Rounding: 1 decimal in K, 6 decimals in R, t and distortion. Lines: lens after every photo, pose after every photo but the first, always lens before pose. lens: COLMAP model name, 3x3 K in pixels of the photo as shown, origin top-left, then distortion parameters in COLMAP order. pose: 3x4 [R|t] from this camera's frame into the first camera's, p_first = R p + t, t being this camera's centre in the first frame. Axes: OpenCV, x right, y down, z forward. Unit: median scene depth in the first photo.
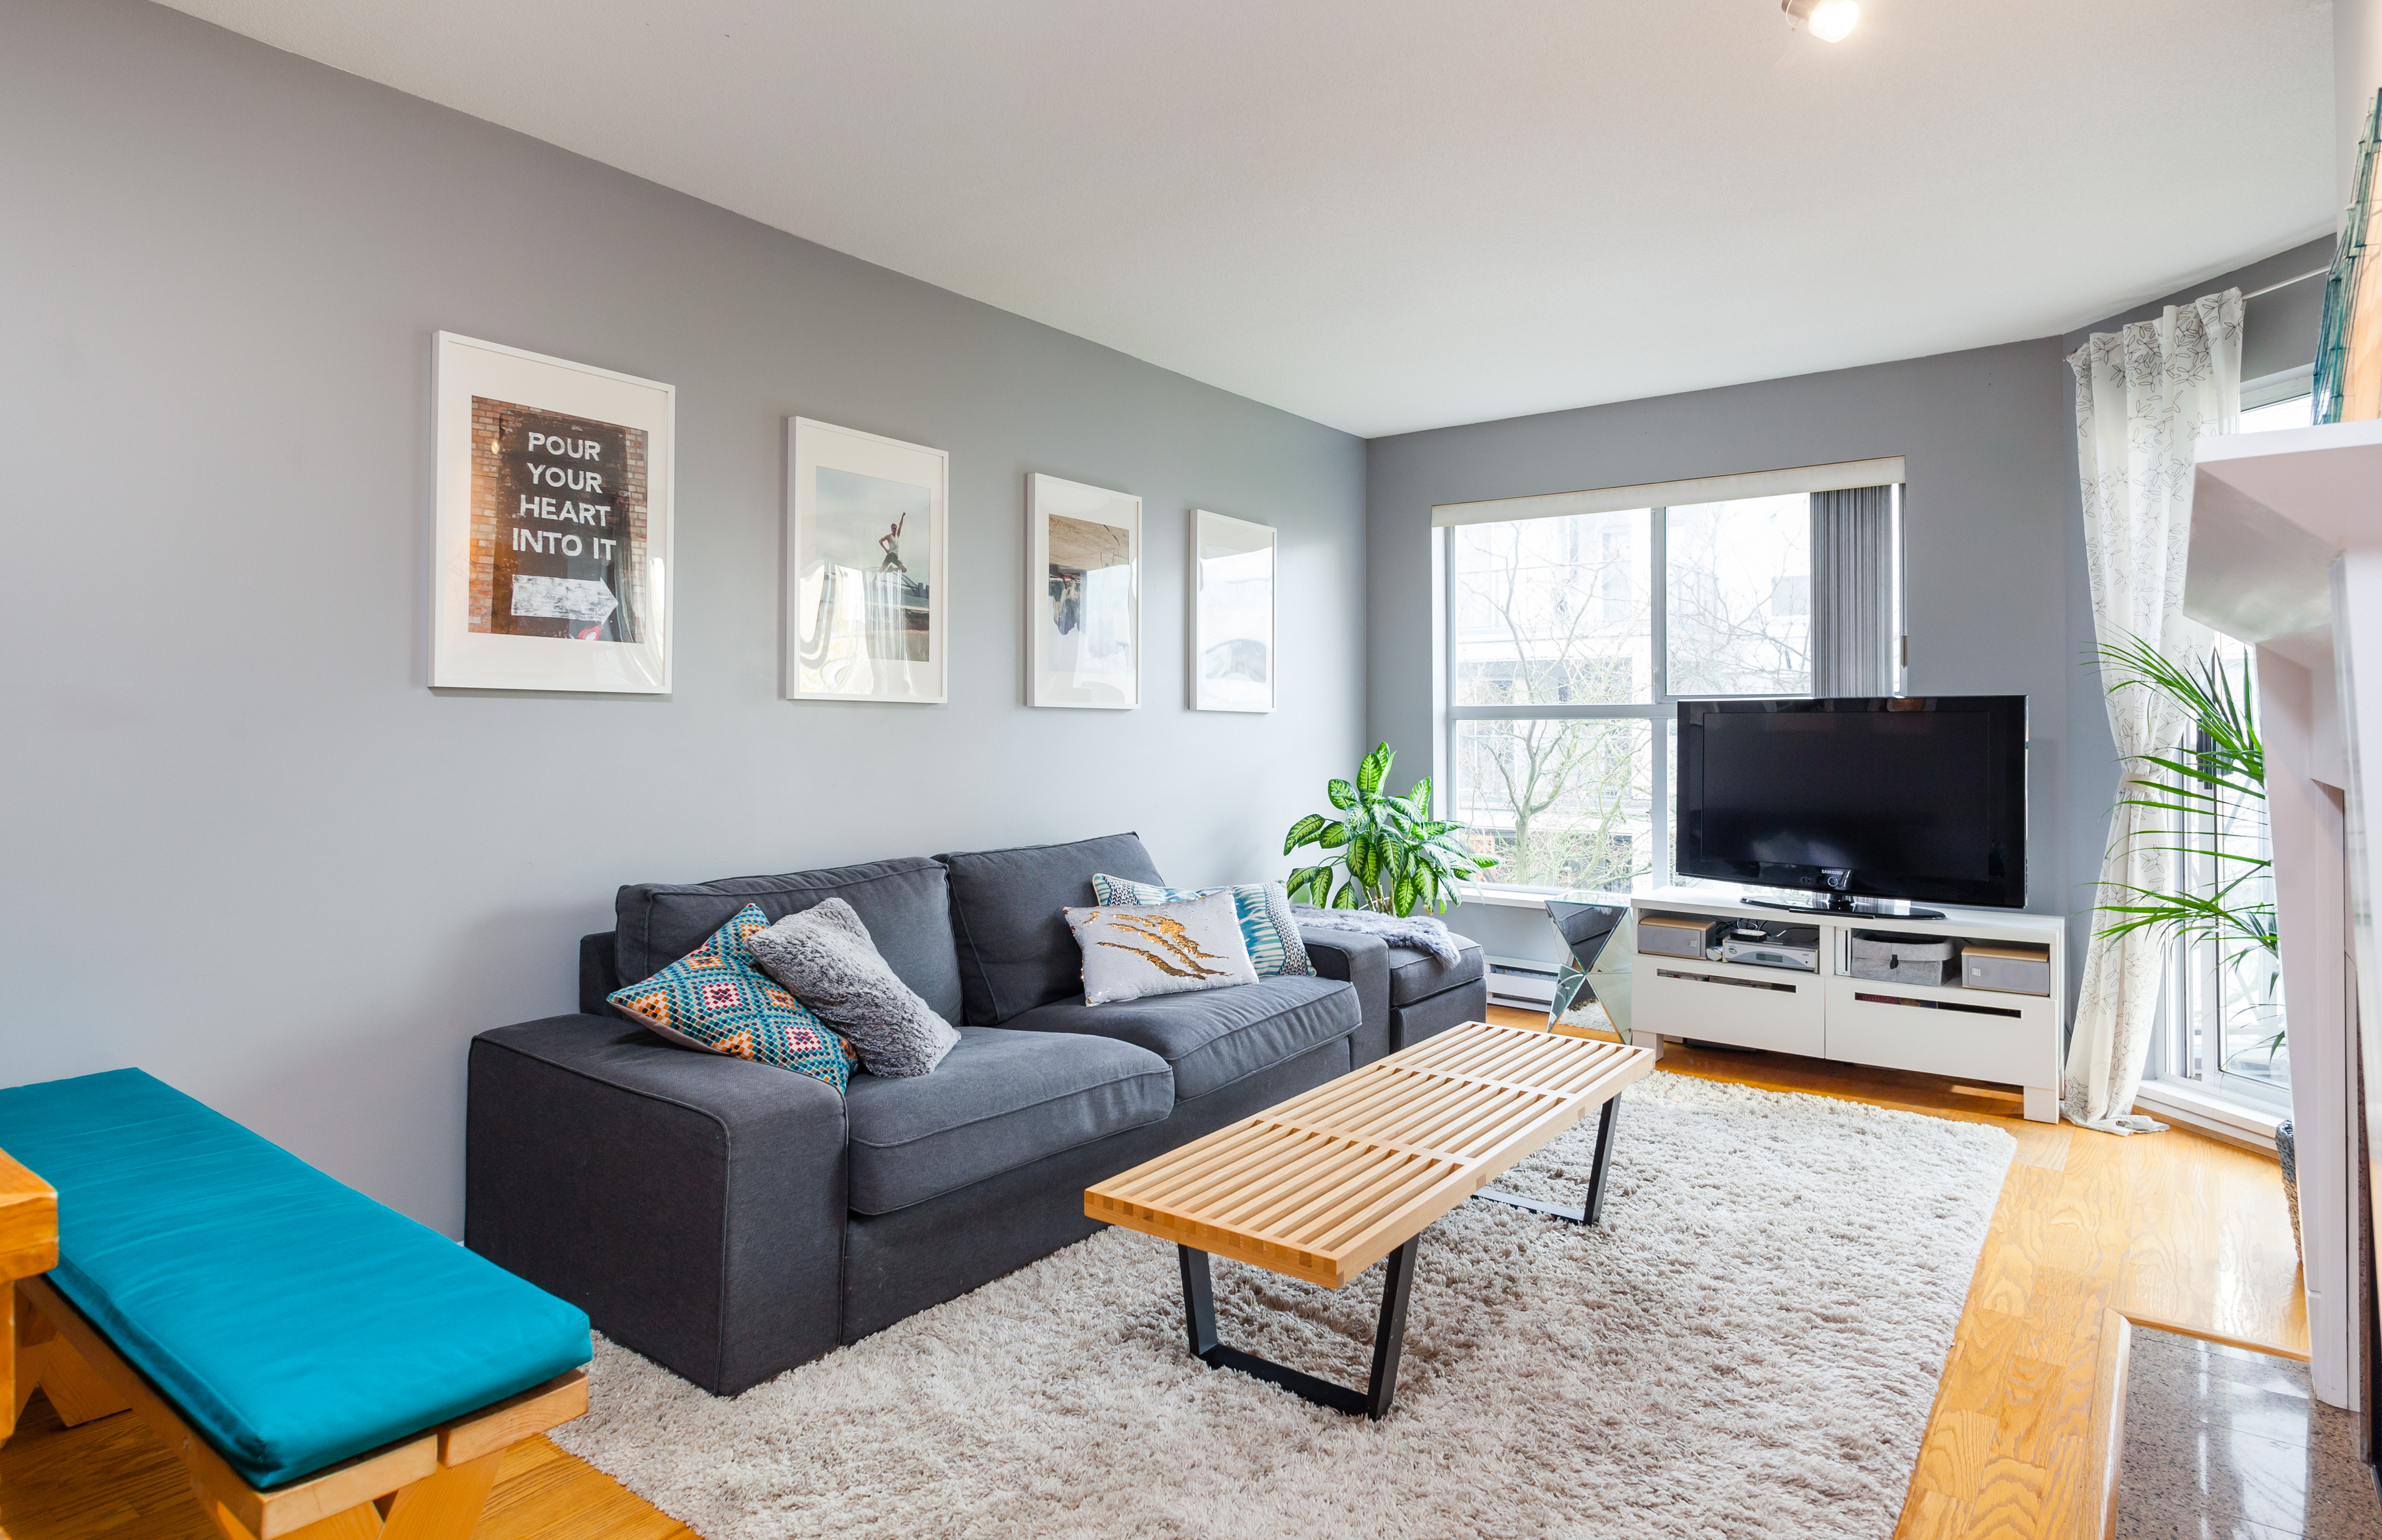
lens RADIAL K [[1300.4, 0, 1170.8], [0, 1300.4, 715.0], [0, 0, 1]] dist [0.000763, 0.000240]
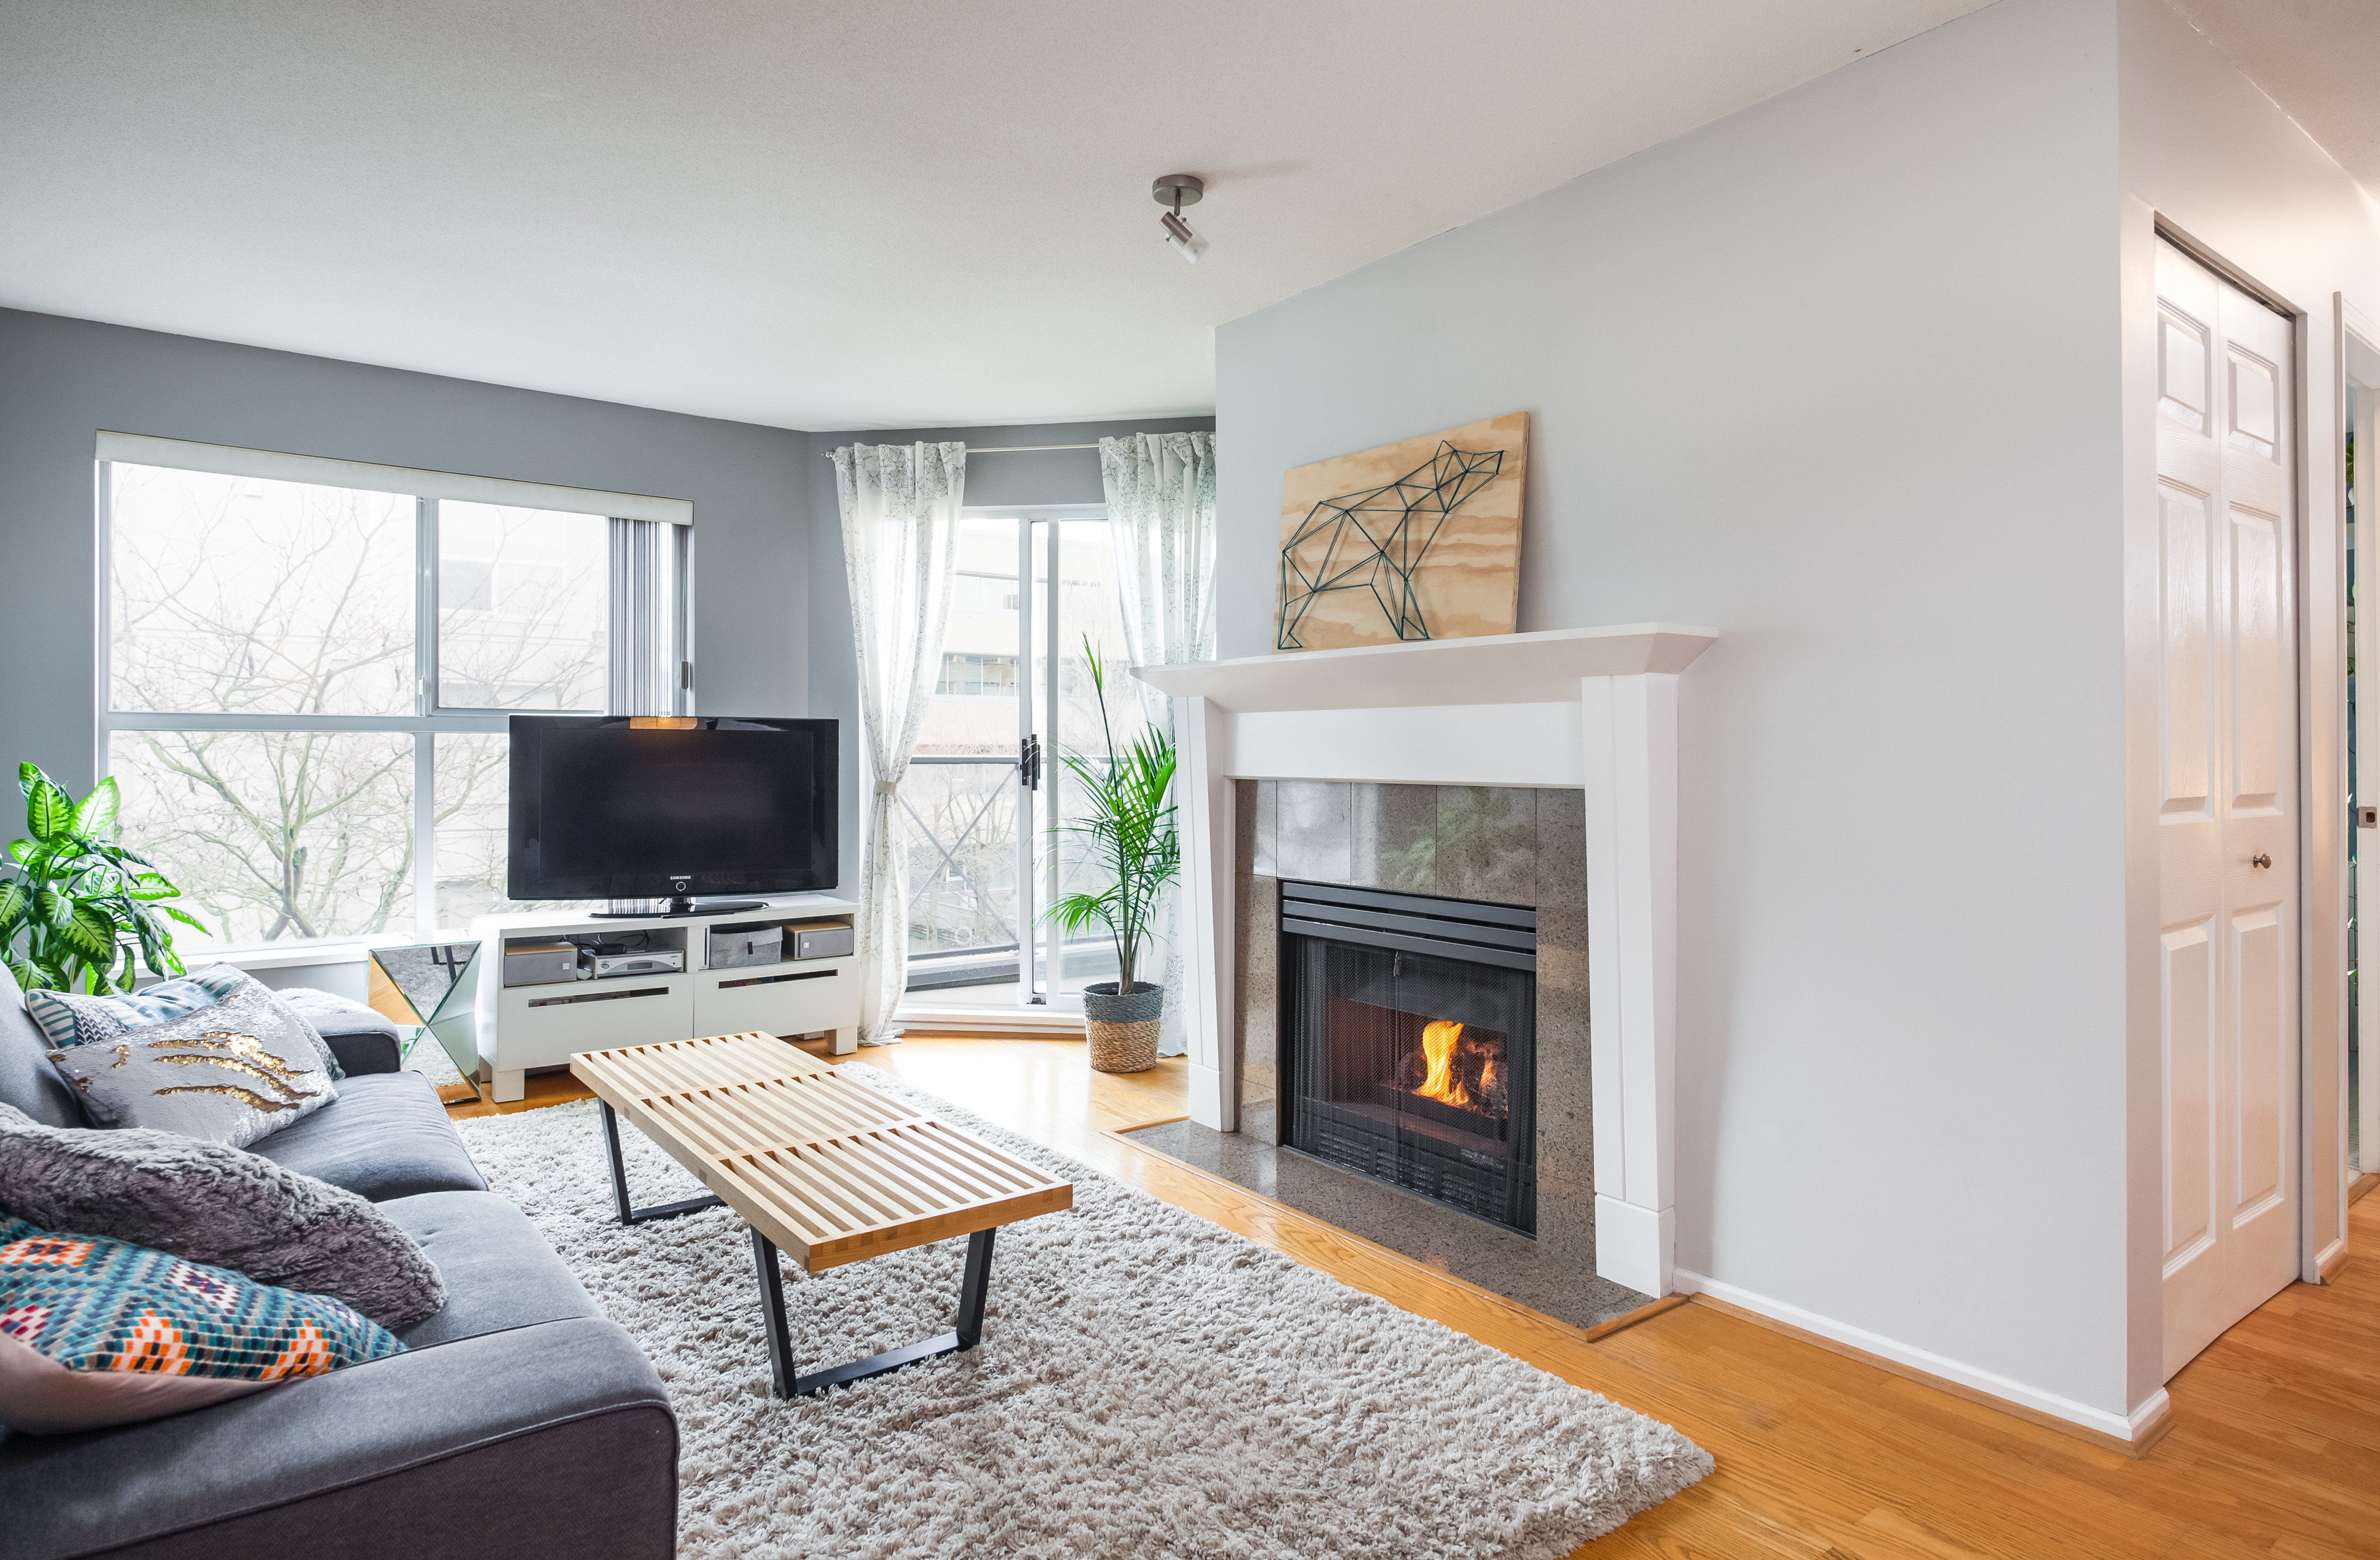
lens RADIAL K [[1311.5, 0, 1181.1], [0, 1311.5, 745.0], [0, 0, 1]] dist [-0.001163, -0.002419]
pose [[0.264640, 0.003543, 0.964341, -0.499464], [-0.013830, 0.999904, 0.000122, 0.005137], [-0.964248, -0.013369, 0.264663, 0.356897]]
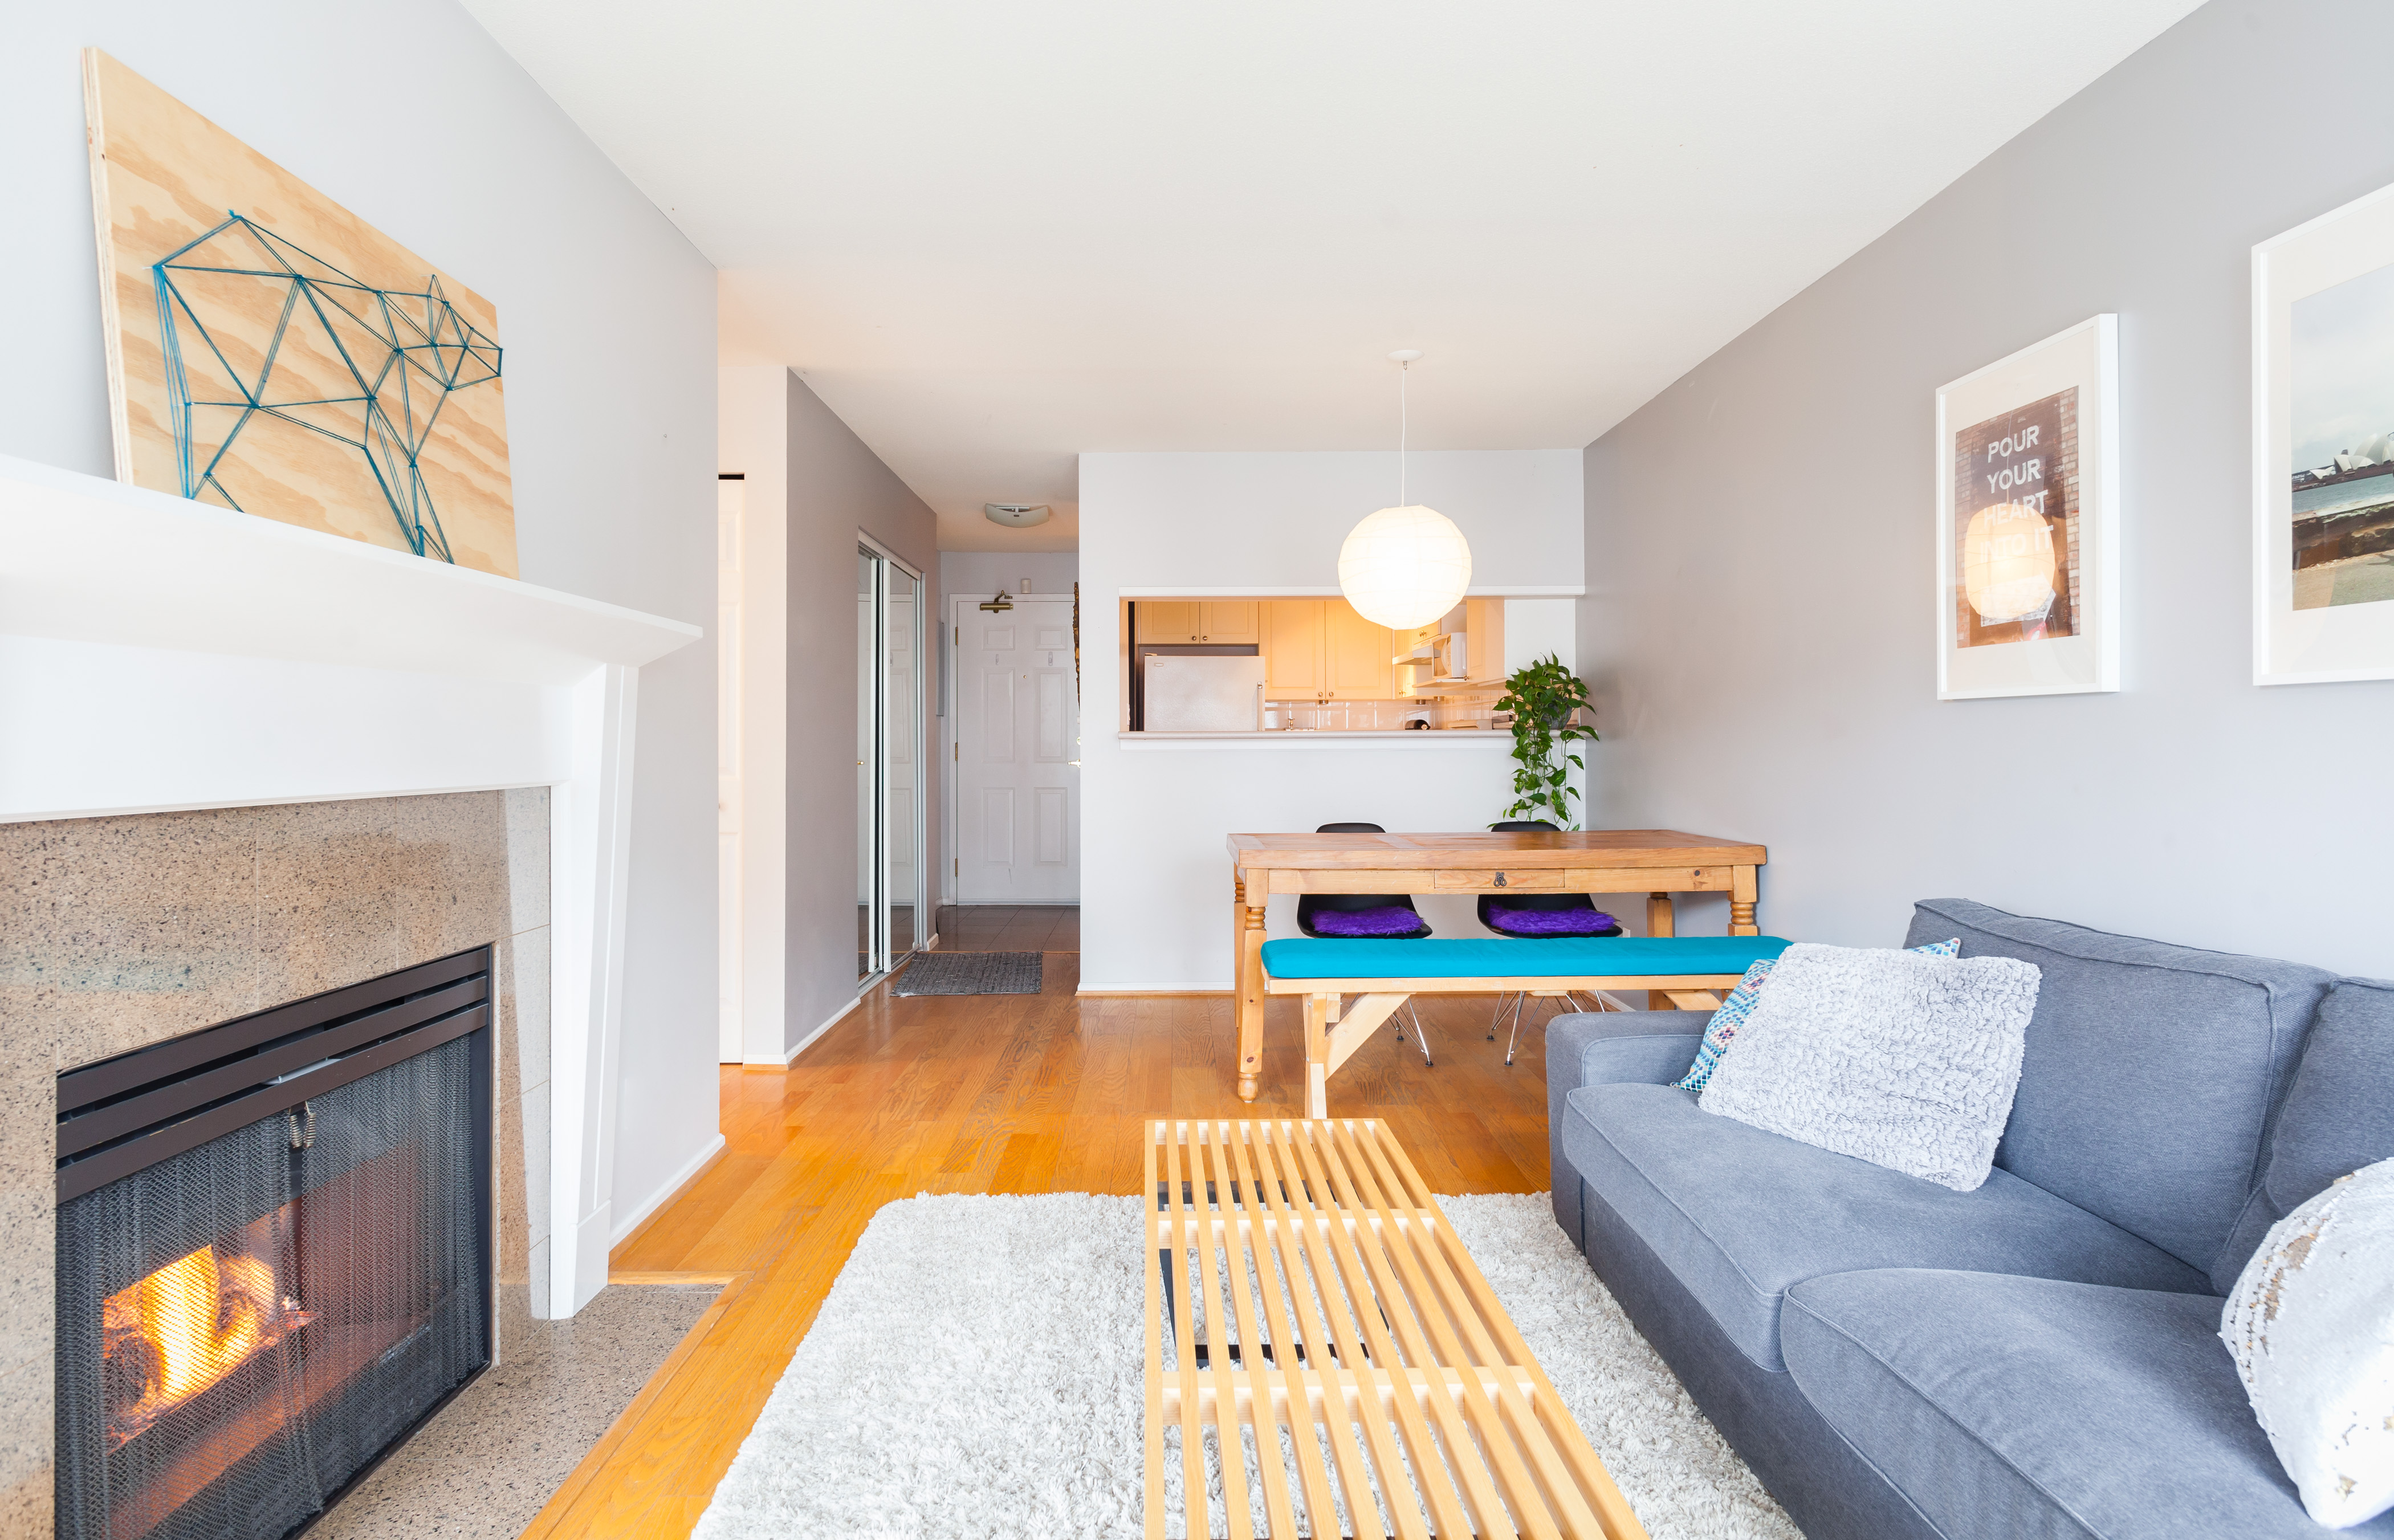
lens RADIAL K [[1265.6, 0, 1169.0], [0, 1265.6, 733.6], [0, 0, 1]] dist [-0.000347, -0.001542]
pose [[-0.794894, -0.004128, -0.606735, 0.470585], [0.009457, 0.999771, -0.019191, 0.016361], [0.606675, -0.020993, -0.794673, 1.063635]]
